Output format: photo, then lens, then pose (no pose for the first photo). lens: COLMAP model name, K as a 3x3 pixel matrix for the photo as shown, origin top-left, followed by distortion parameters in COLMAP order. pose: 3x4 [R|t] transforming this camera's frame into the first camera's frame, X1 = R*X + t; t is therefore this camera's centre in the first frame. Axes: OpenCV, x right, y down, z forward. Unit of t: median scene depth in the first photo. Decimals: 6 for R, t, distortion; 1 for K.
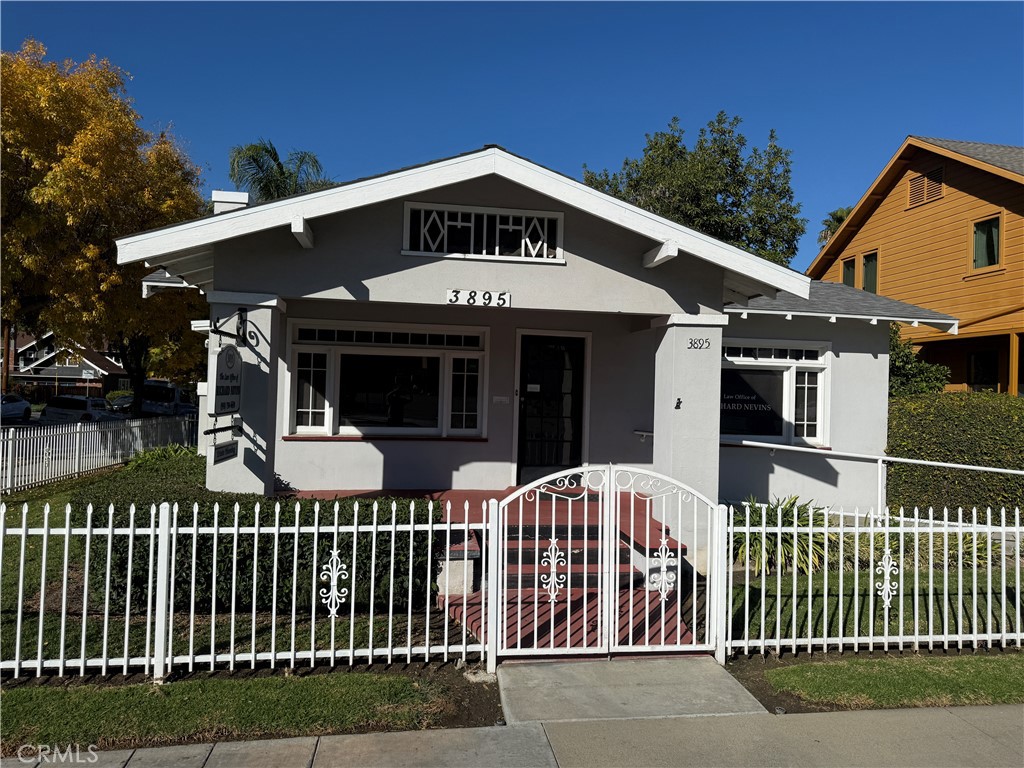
lens RADIAL K [[716.9, 0, 520.9], [0, 716.9, 381.8], [0, 0, 1]] dist [0.029100, -0.023342]
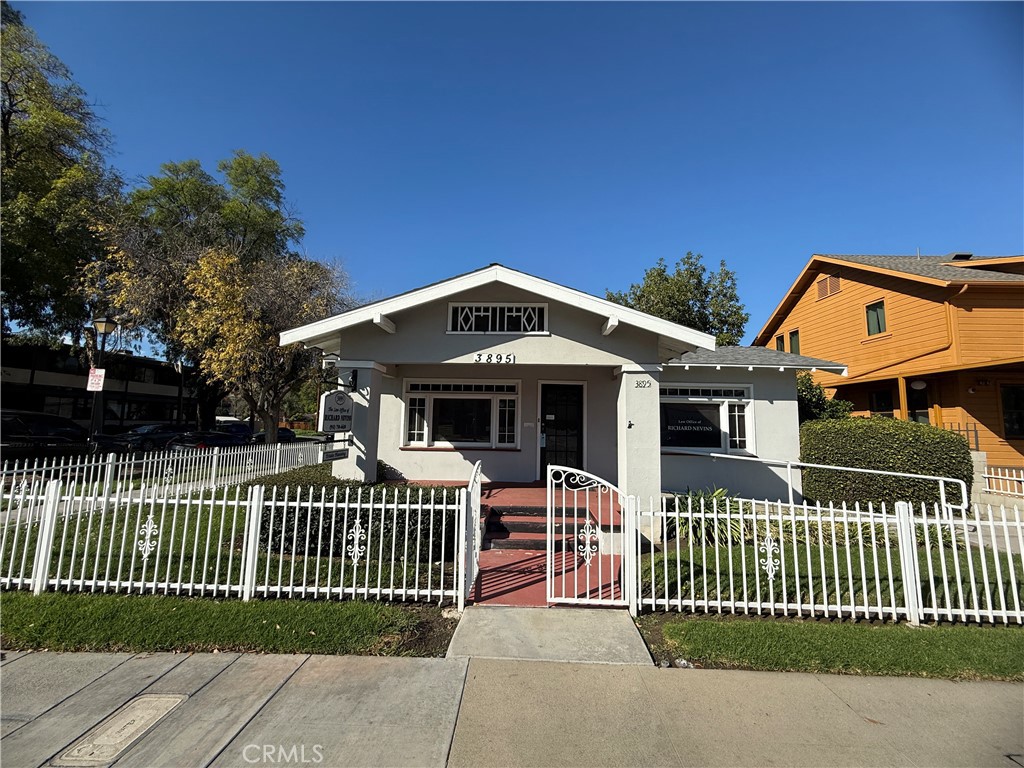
lens RADIAL K [[402.5, 0, 515.5], [0, 402.5, 384.5], [0, 0, 1]] dist [0.000945, 0.000619]
pose [[0.982127, -0.027490, -0.186199, 0.154517], [0.010906, 0.995926, -0.089512, 0.020994], [0.187901, 0.085882, 0.978426, 0.141924]]
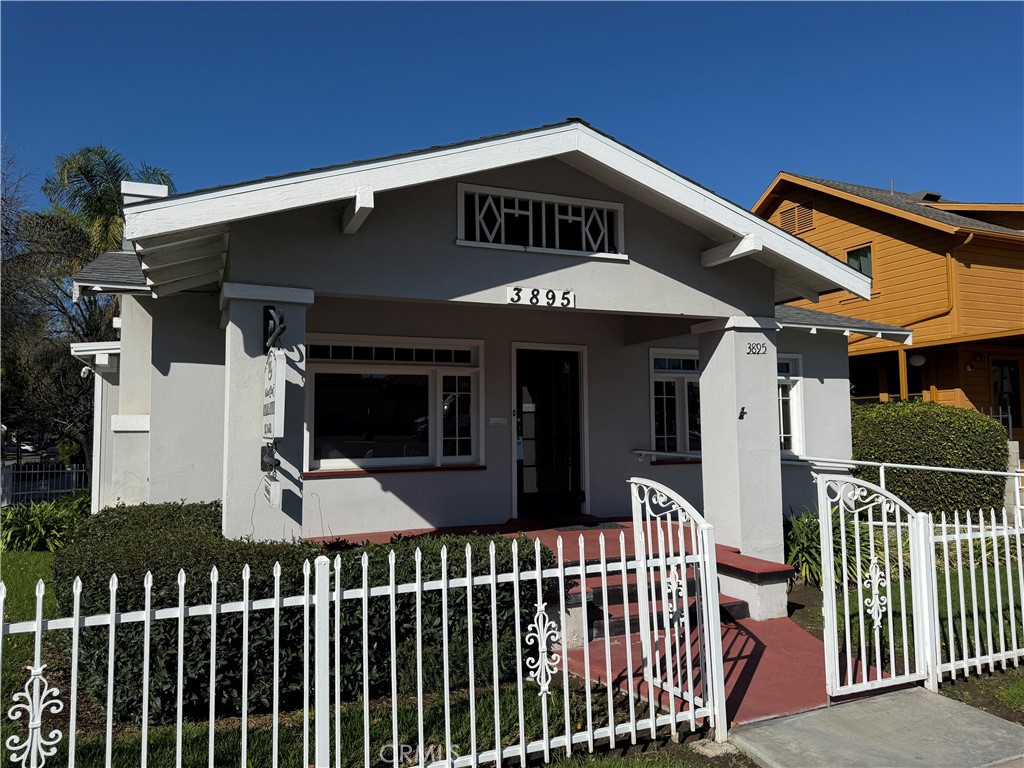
lens RADIAL K [[716.9, 0, 506.1], [0, 716.9, 380.3], [0, 0, 1]] dist [0.029100, -0.023342]
pose [[0.970476, -0.021798, 0.240212, -0.314367], [0.034746, 0.998155, -0.049800, 0.025267], [-0.238683, 0.056676, 0.969442, 0.178757]]
